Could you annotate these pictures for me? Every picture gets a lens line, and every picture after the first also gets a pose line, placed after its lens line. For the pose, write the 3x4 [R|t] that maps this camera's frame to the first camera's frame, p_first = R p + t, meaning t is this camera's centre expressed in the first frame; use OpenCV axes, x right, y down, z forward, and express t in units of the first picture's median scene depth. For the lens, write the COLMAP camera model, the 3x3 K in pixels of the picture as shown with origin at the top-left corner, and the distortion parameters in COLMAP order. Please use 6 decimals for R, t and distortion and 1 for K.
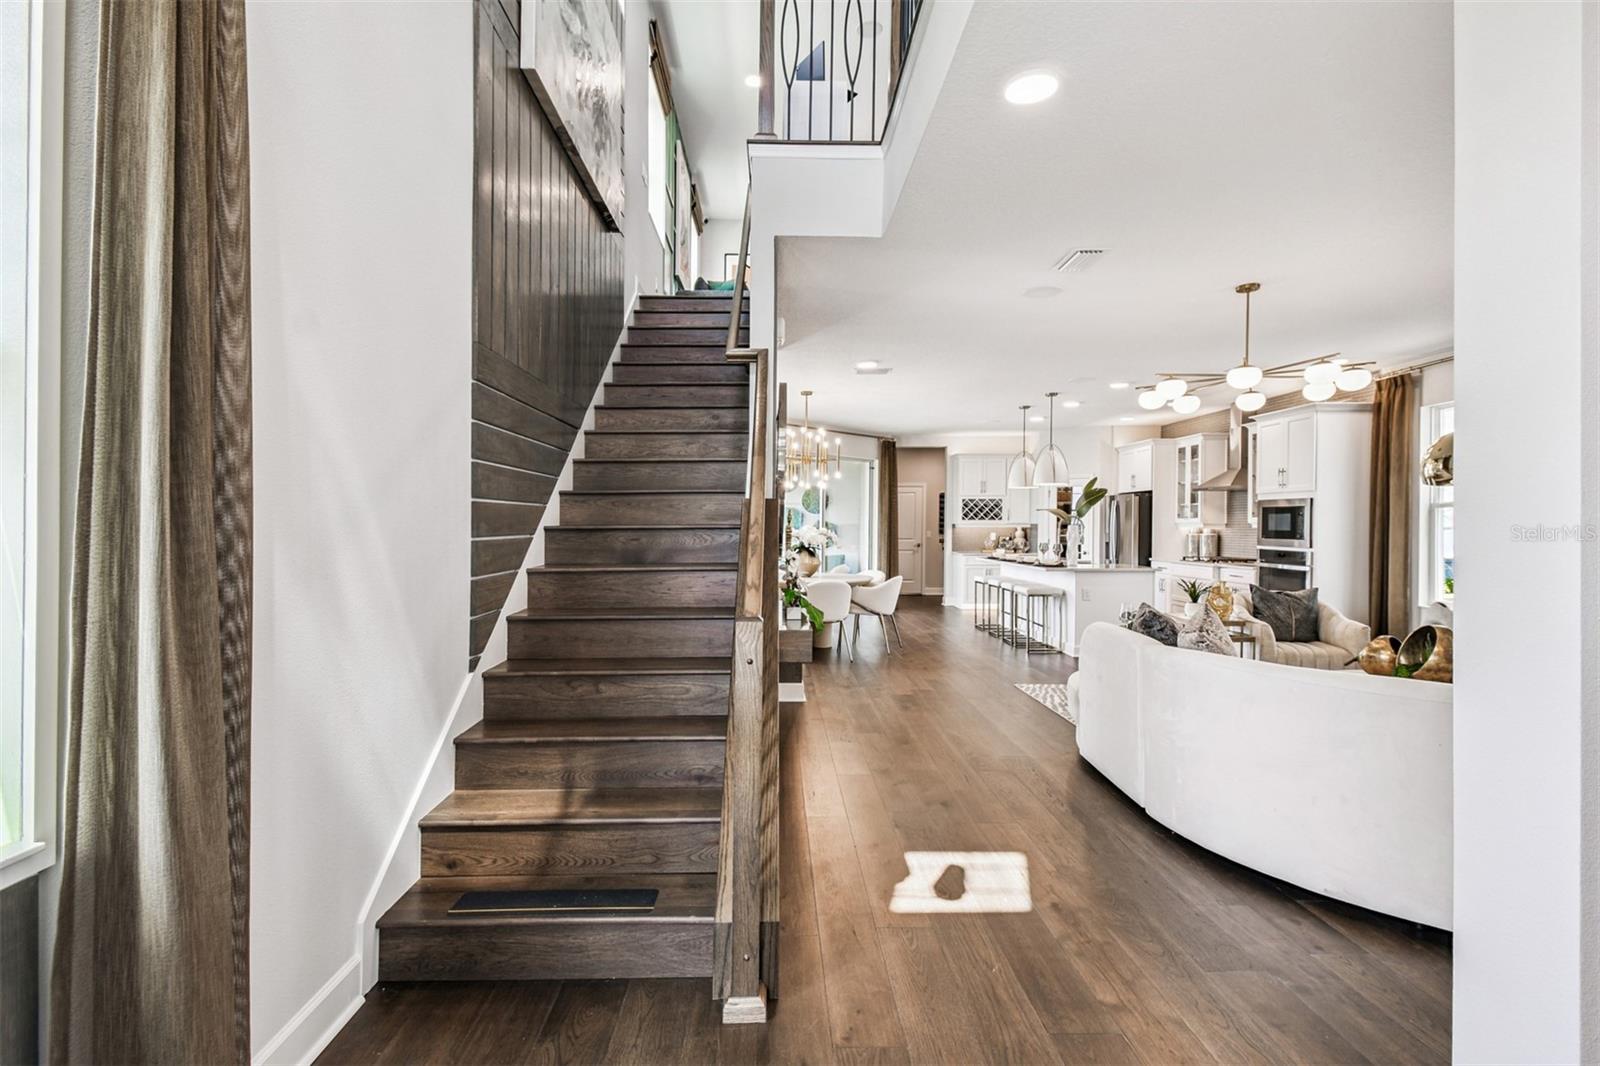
lens RADIAL K [[739.4, 0, 788.7], [0, 739.4, 536.1], [0, 0, 1]] dist [0.040077, -0.017720]
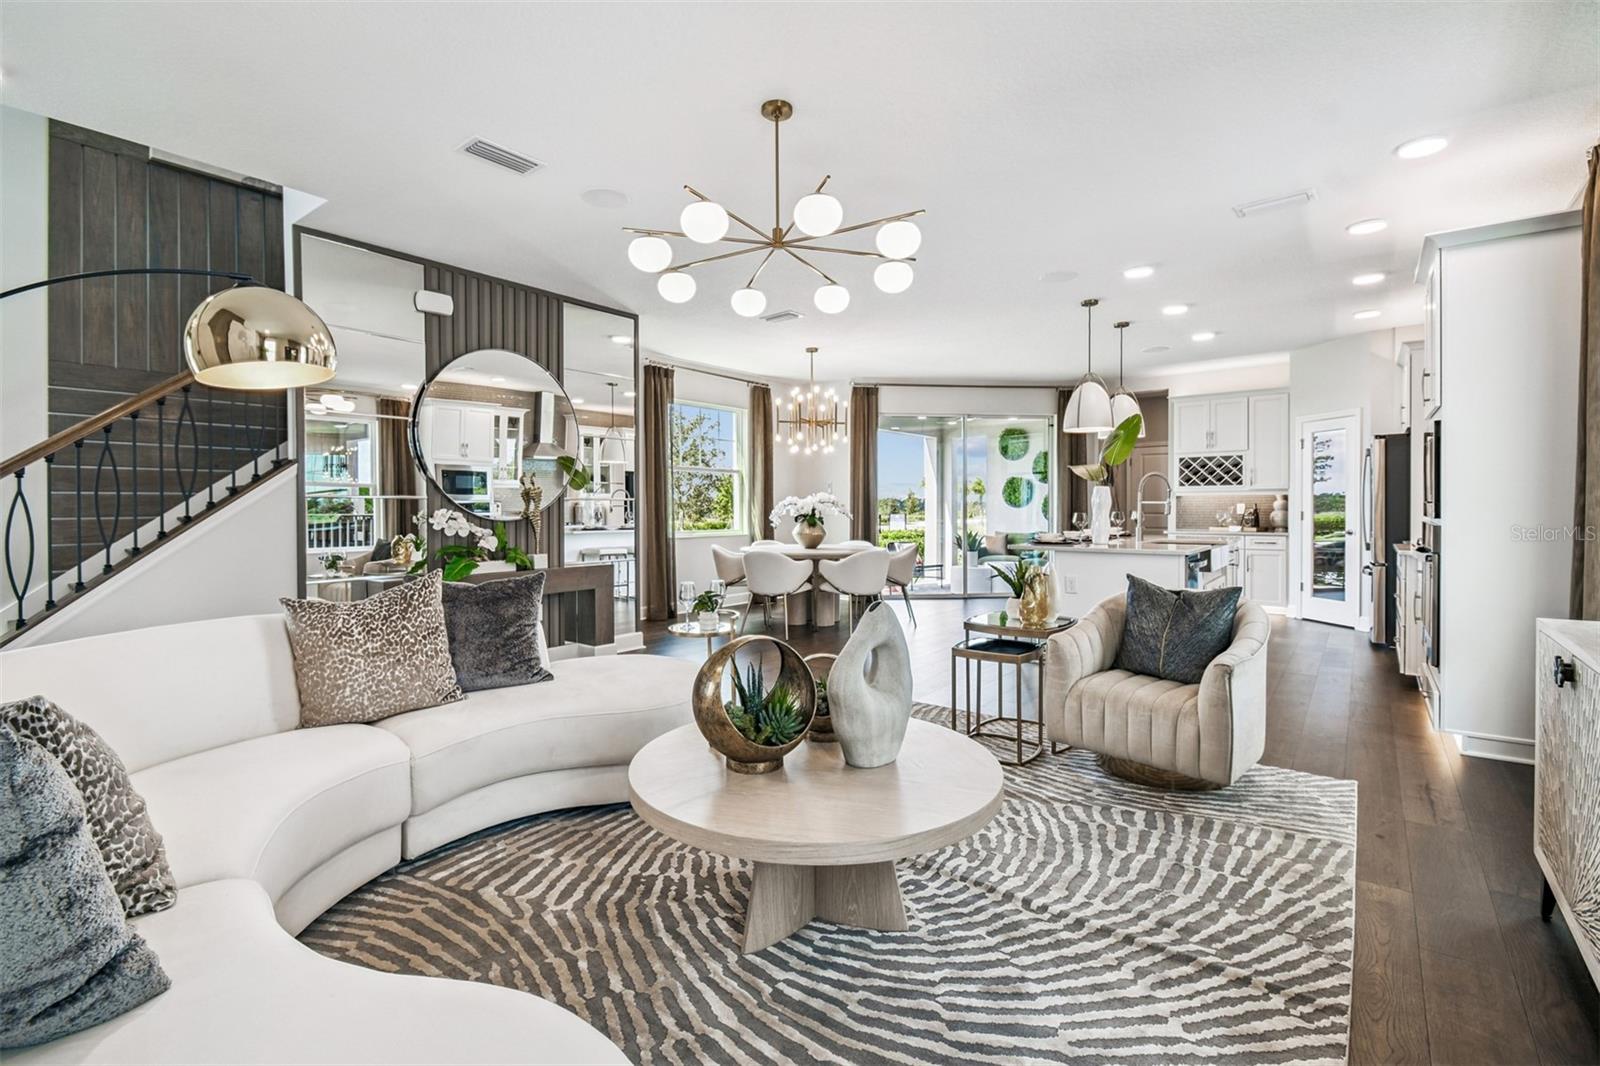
lens RADIAL K [[721.0, 0, 799.0], [0, 721.0, 521.6], [0, 0, 1]] dist [0.020176, -0.008207]
pose [[0.775361, 0.008300, -0.631464, 0.502678], [-0.004336, 0.999960, 0.007820, 0.012106], [0.631504, -0.003326, 0.775366, 0.251787]]
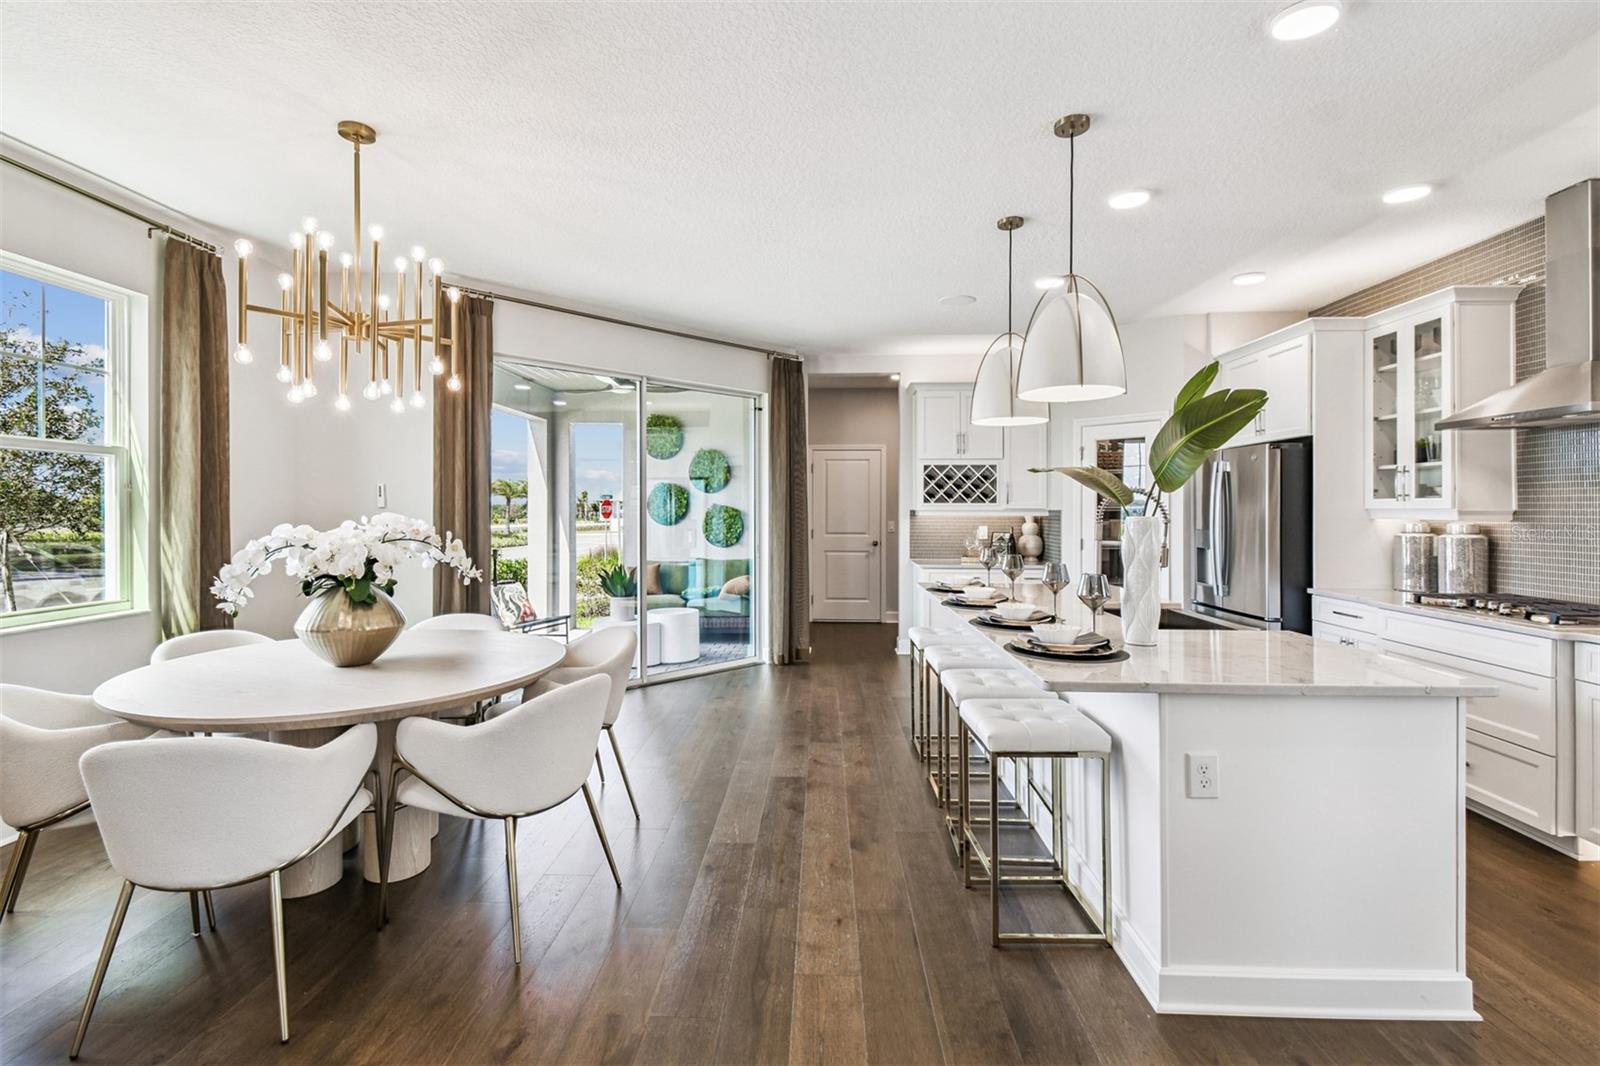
lens RADIAL K [[712.2, 0, 796.5], [0, 712.2, 513.4], [0, 0, 1]] dist [0.017040, -0.015078]
pose [[0.998198, 0.002142, -0.059969, 0.216684], [-0.002784, 0.999940, -0.010626, -0.010120], [0.059943, 0.010774, 0.998144, 0.585319]]
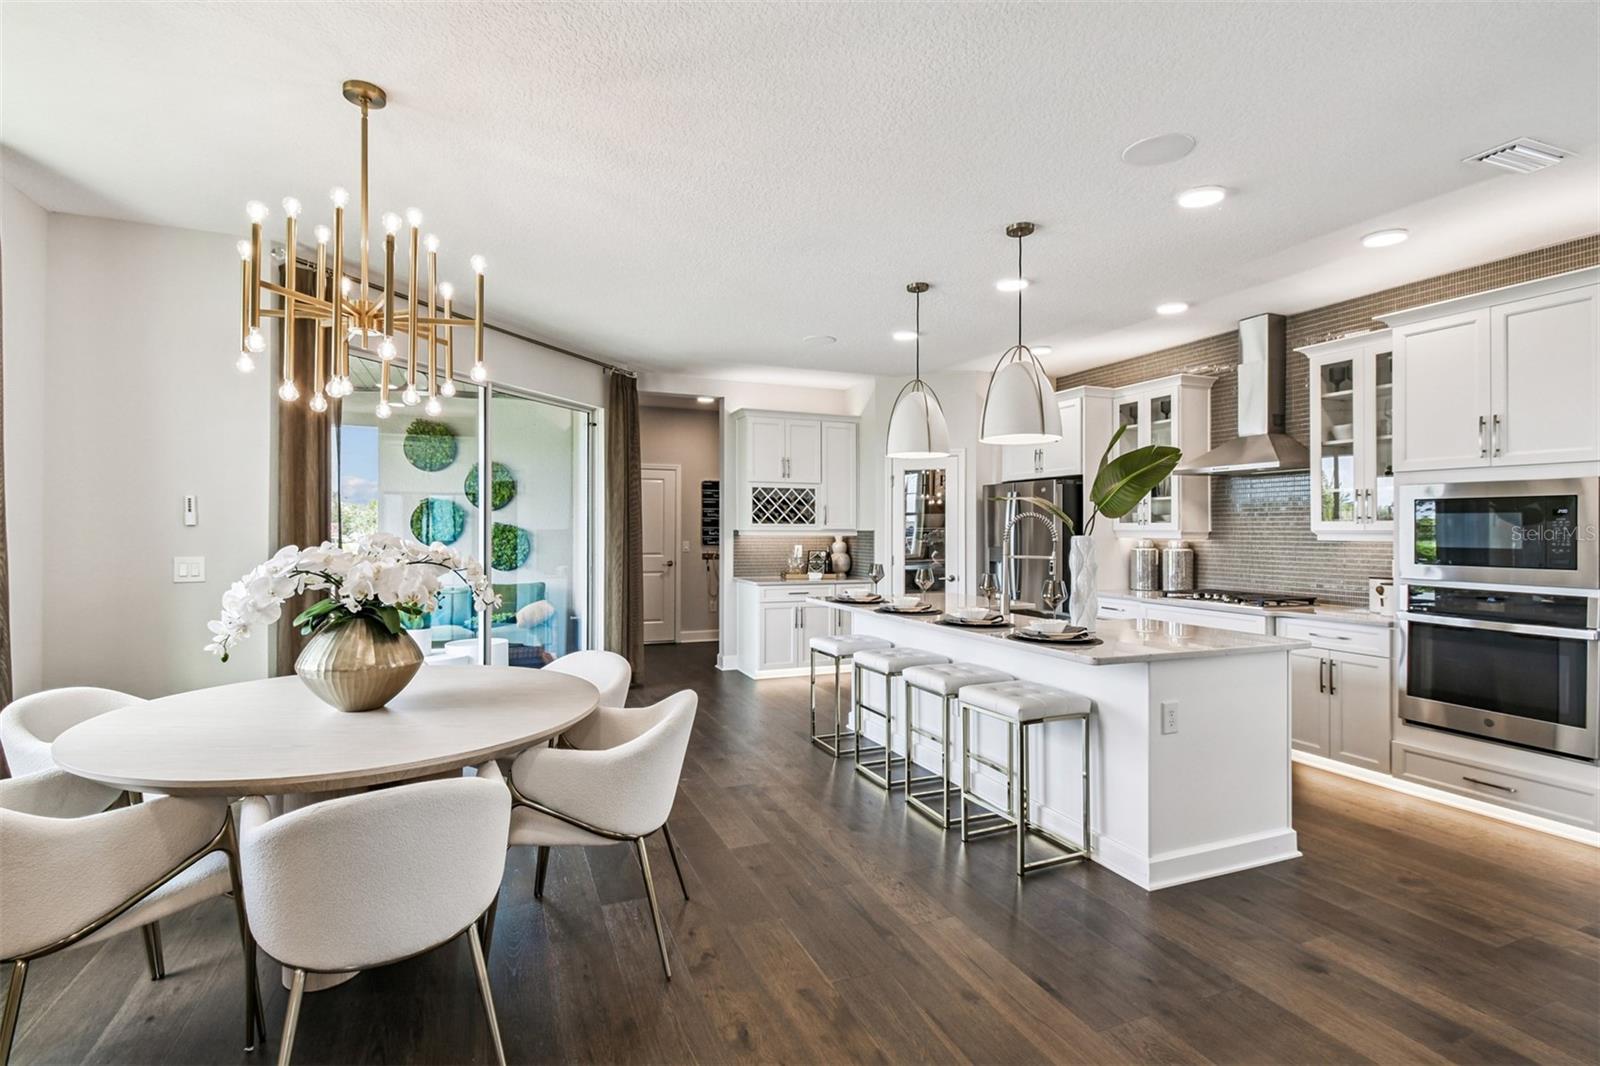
lens RADIAL K [[739.3, 0, 787.1], [0, 739.3, 526.5], [0, 0, 1]] dist [0.027240, -0.019723]
pose [[0.932921, 0.005762, 0.360035, 0.063640], [0.001498, 0.999801, -0.019883, -0.009789], [-0.360078, 0.019089, 0.932727, 0.568318]]
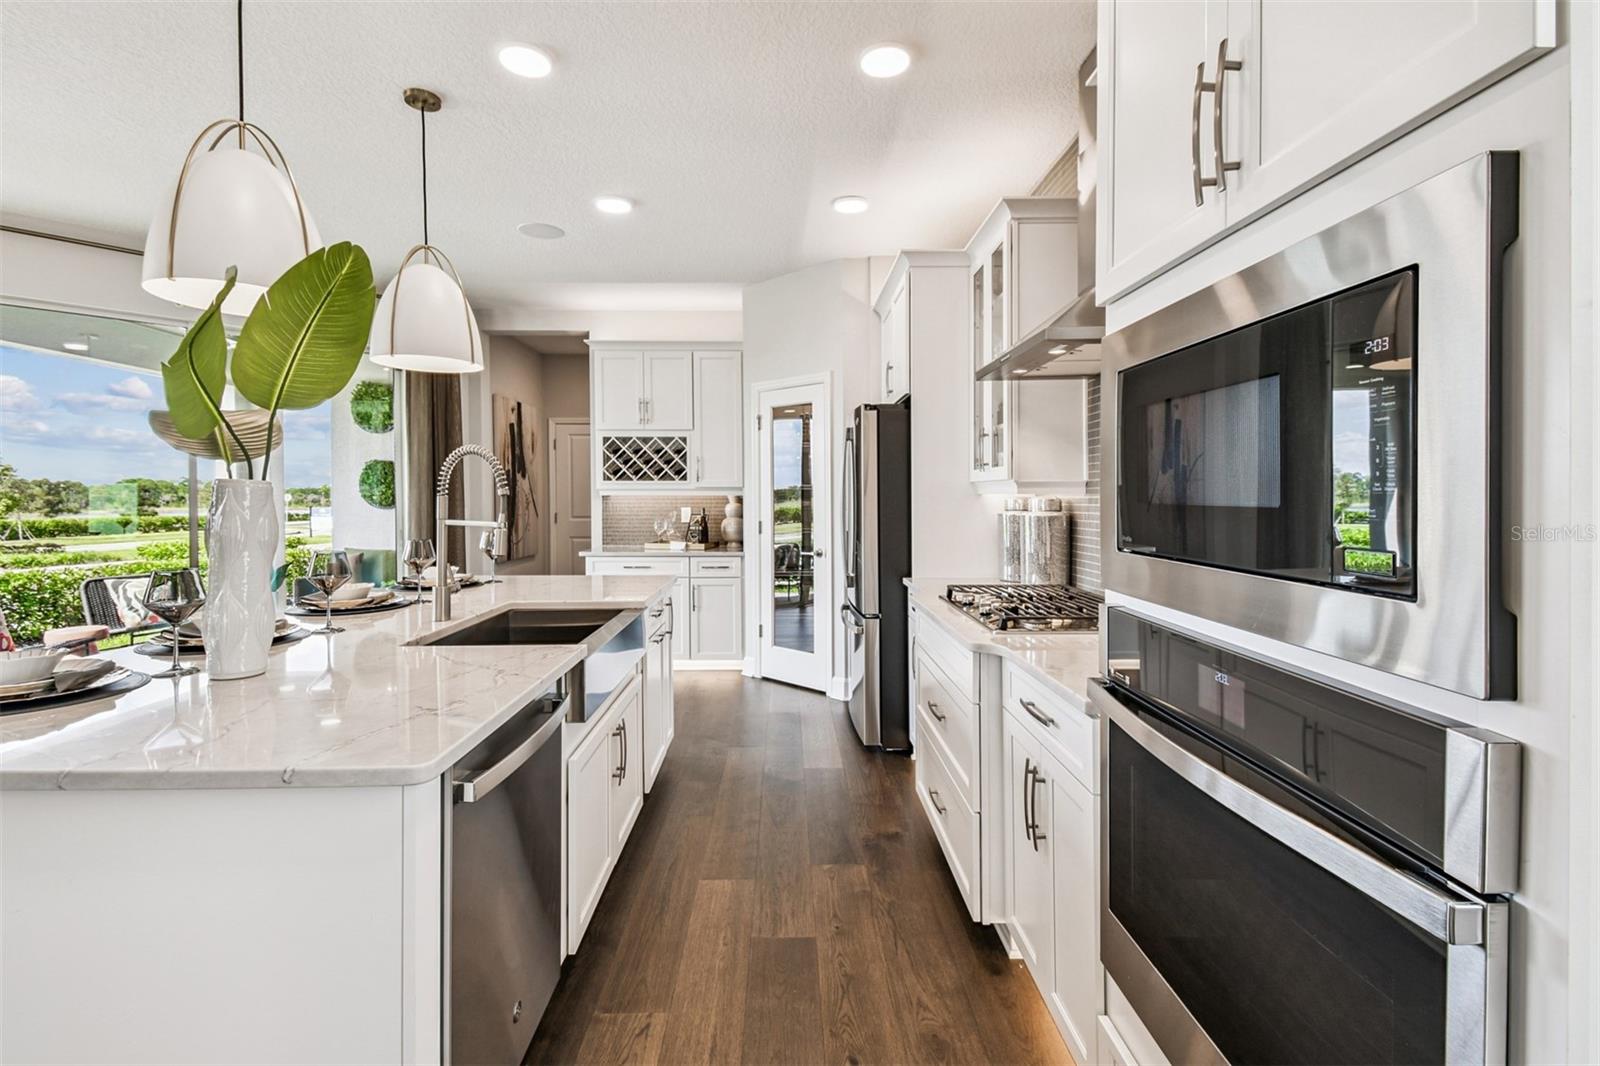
lens RADIAL K [[718.8, 0, 795.7], [0, 718.8, 506.0], [0, 0, 1]] dist [0.018331, -0.000788]
pose [[0.999995, 0.000171, -0.003224, 0.455341], [-0.000179, 0.999997, -0.002499, -0.005369], [0.003224, 0.002499, 0.999992, 0.679374]]
